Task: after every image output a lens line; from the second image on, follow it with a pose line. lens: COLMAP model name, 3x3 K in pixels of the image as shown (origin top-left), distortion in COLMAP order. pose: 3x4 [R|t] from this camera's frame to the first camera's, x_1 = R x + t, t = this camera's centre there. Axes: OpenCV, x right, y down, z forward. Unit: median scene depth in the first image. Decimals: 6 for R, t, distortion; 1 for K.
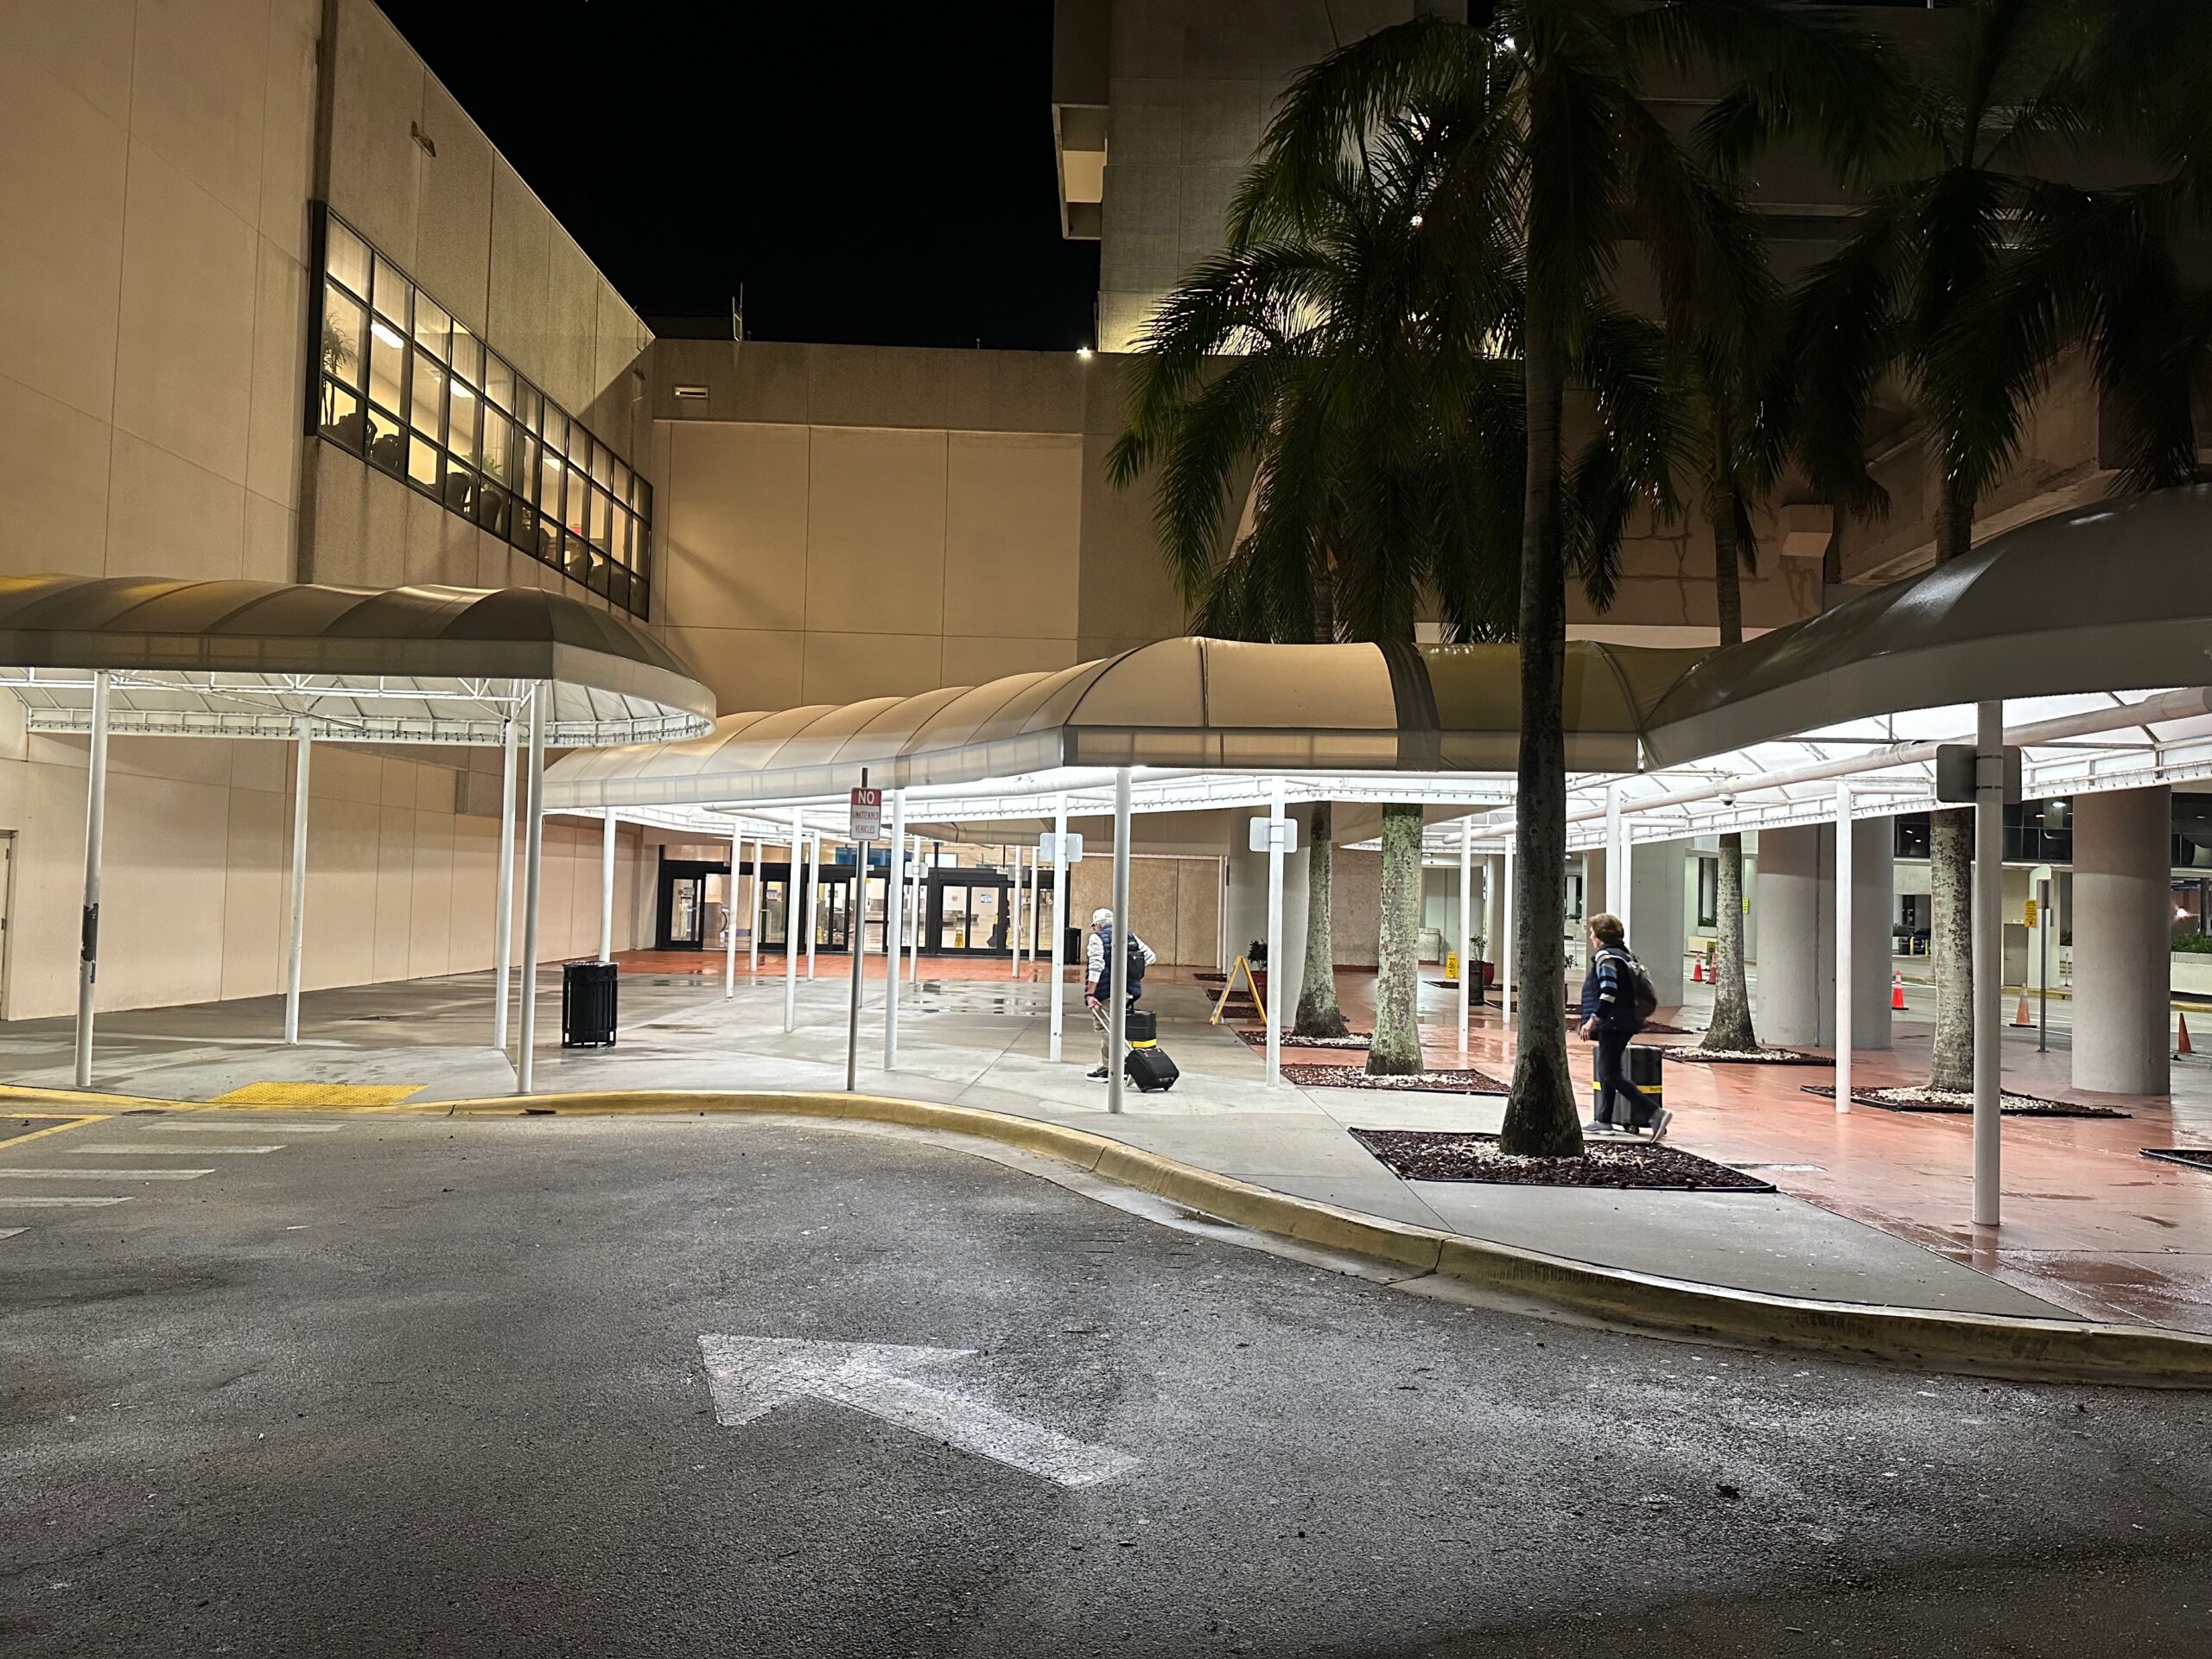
lens RADIAL K [[1552.9, 0, 1106.0], [0, 1552.9, 829.5], [0, 0, 1]] dist [0.003691, -0.000729]
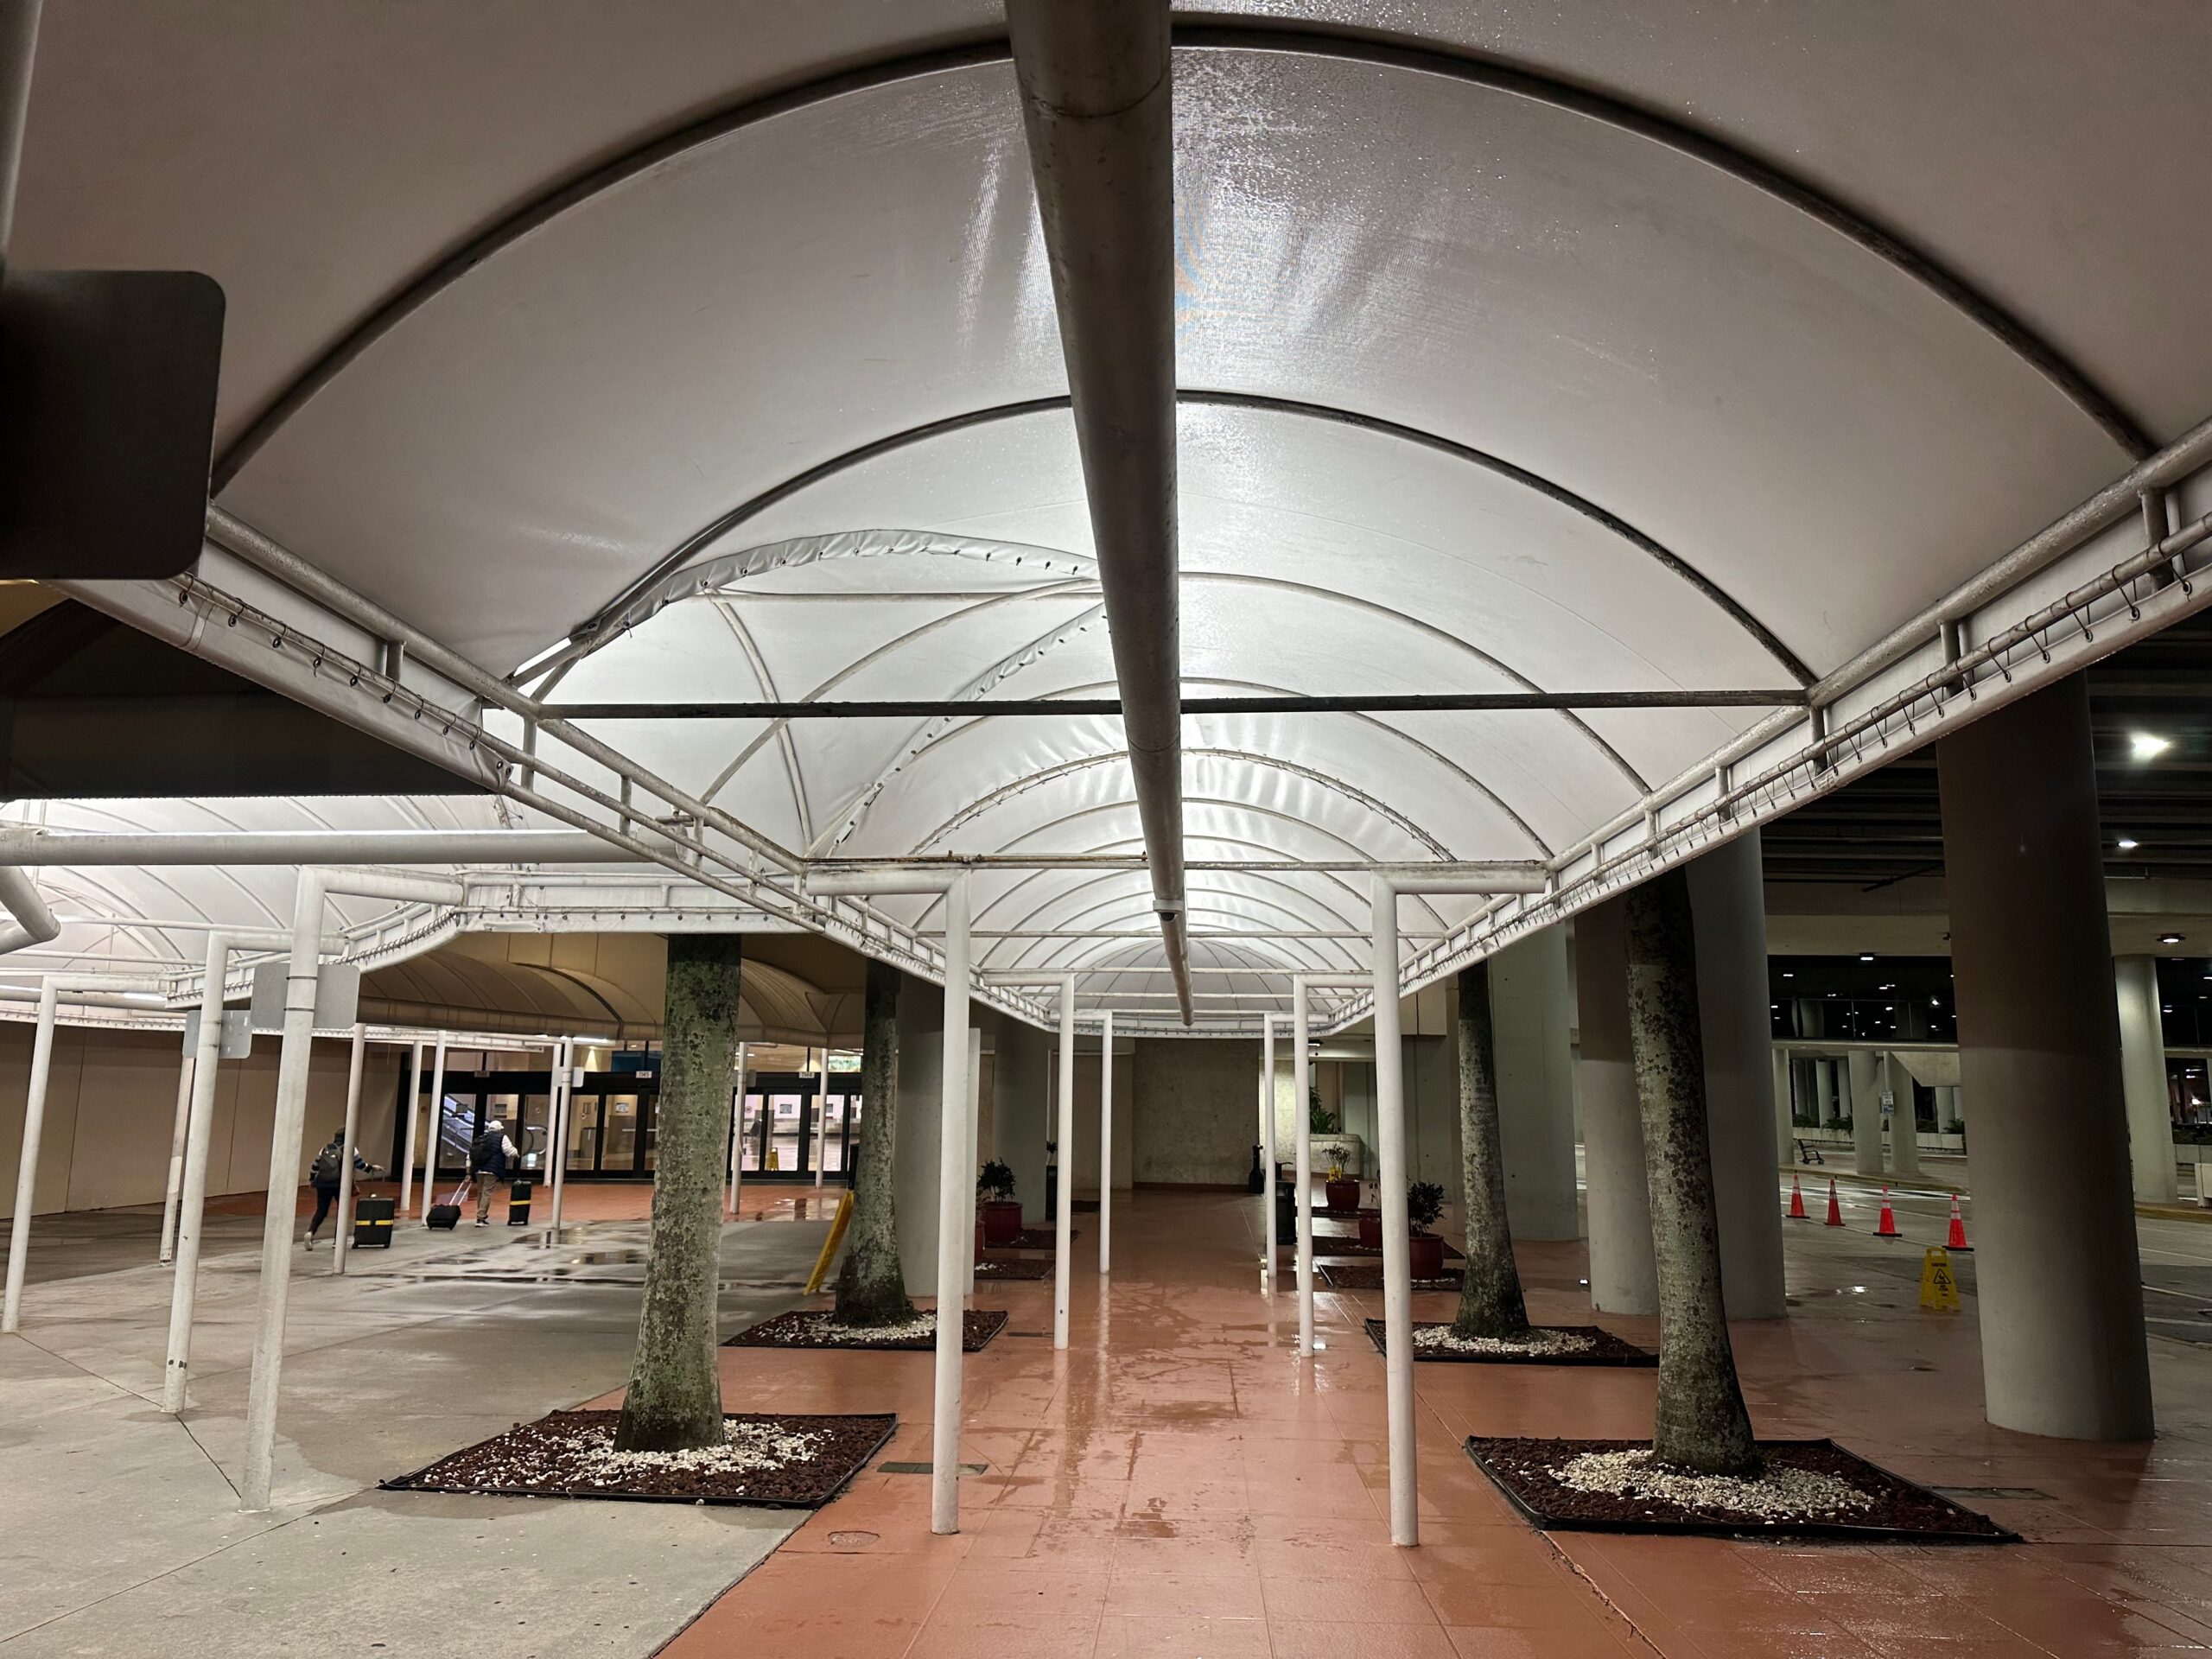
lens RADIAL K [[1516.7, 0, 1106.0], [0, 1516.7, 829.5], [0, 0, 1]] dist [0.023158, 0.000138]
pose [[0.997946, -0.031919, -0.055549, 0.288722], [0.024319, 0.990888, -0.132478, 0.013930], [0.059272, 0.130855, 0.989628, 0.344049]]
